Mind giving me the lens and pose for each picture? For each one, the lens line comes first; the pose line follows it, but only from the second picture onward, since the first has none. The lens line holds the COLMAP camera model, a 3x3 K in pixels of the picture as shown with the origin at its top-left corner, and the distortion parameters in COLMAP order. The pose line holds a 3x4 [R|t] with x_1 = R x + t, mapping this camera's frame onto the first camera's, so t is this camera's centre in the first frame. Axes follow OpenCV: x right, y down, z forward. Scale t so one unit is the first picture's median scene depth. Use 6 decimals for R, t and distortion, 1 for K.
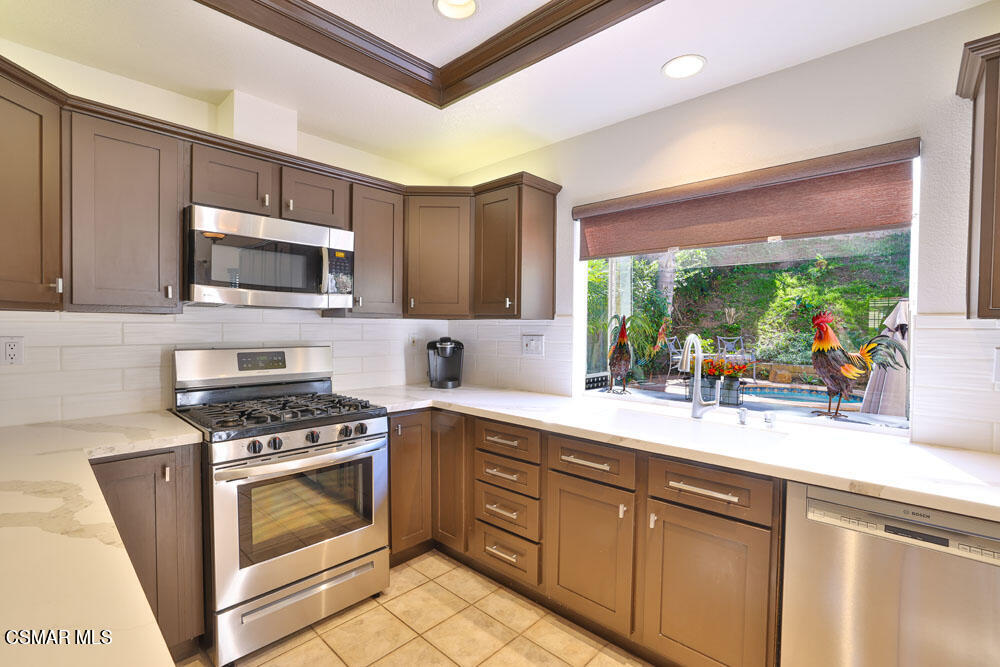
lens RADIAL K [[453.7, 0, 500.4], [0, 453.7, 336.4], [0, 0, 1]] dist [-0.042383, 0.014208]
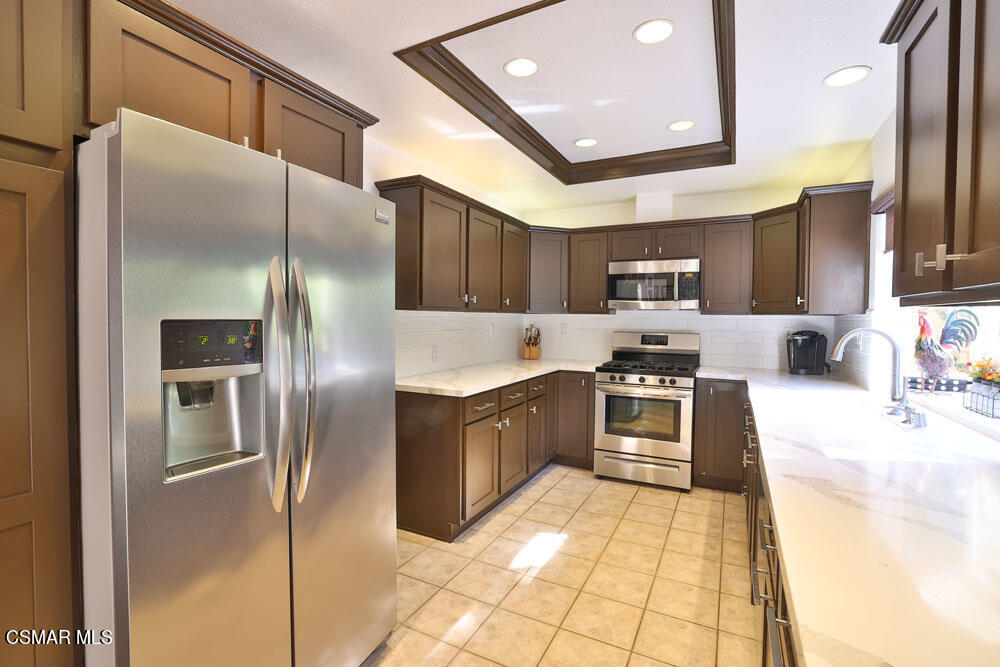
lens RADIAL K [[453.7, 0, 507.2], [0, 453.7, 323.2], [0, 0, 1]] dist [-0.042383, 0.014208]
pose [[0.282118, 0.000715, -0.959380, 1.045983], [-0.026809, 0.999615, -0.007139, 0.016443], [0.959005, 0.027734, 0.282028, -0.056207]]
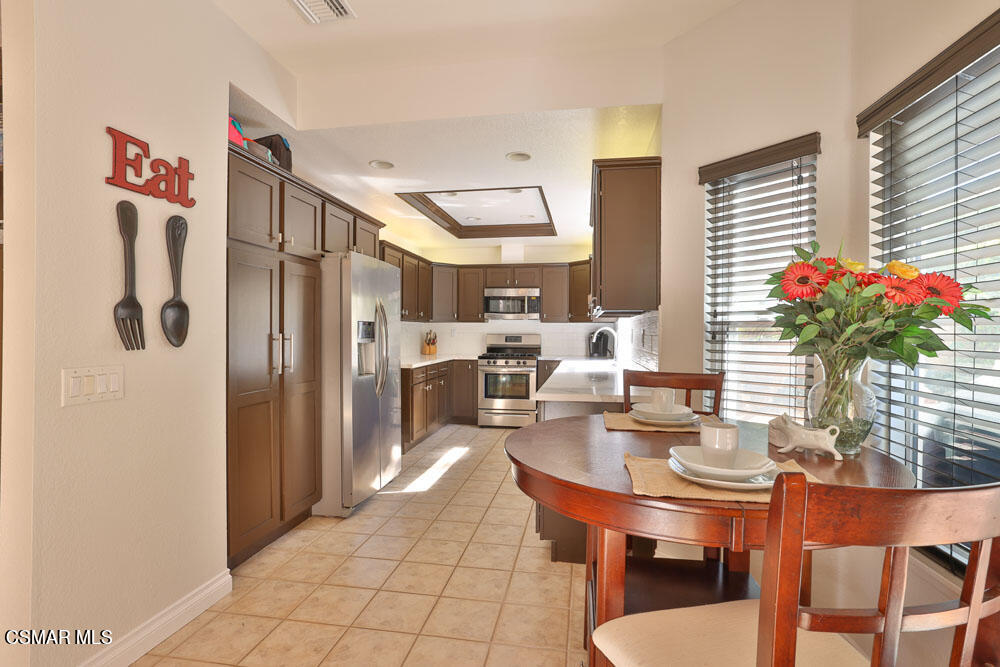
lens RADIAL K [[483.8, 0, 497.0], [0, 483.8, 336.7], [0, 0, 1]] dist [-0.005335, 0.000149]
pose [[0.551992, 0.003627, -0.833842, 1.944956], [-0.016094, 0.999851, -0.006305, 0.061564], [0.833694, 0.016900, 0.551967, -0.733349]]
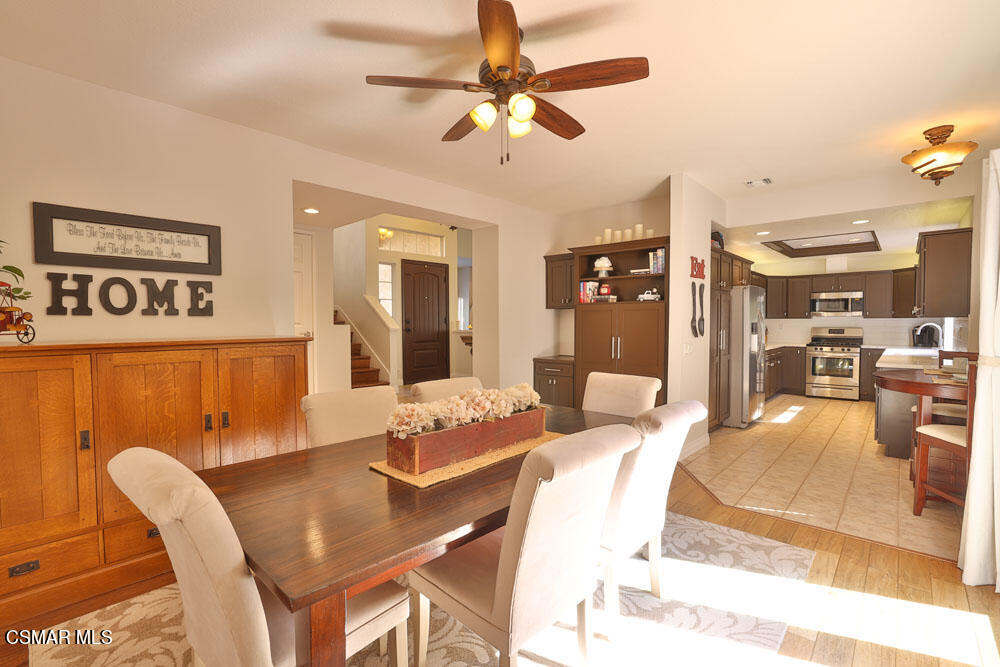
lens RADIAL K [[453.7, 0, 498.5], [0, 453.7, 335.5], [0, 0, 1]] dist [-0.042383, 0.014208]
pose [[0.022742, 0.022862, -0.999480, 2.982278], [-0.015731, 0.999623, 0.022508, 0.050413], [0.999618, 0.015211, 0.023093, -1.769178]]
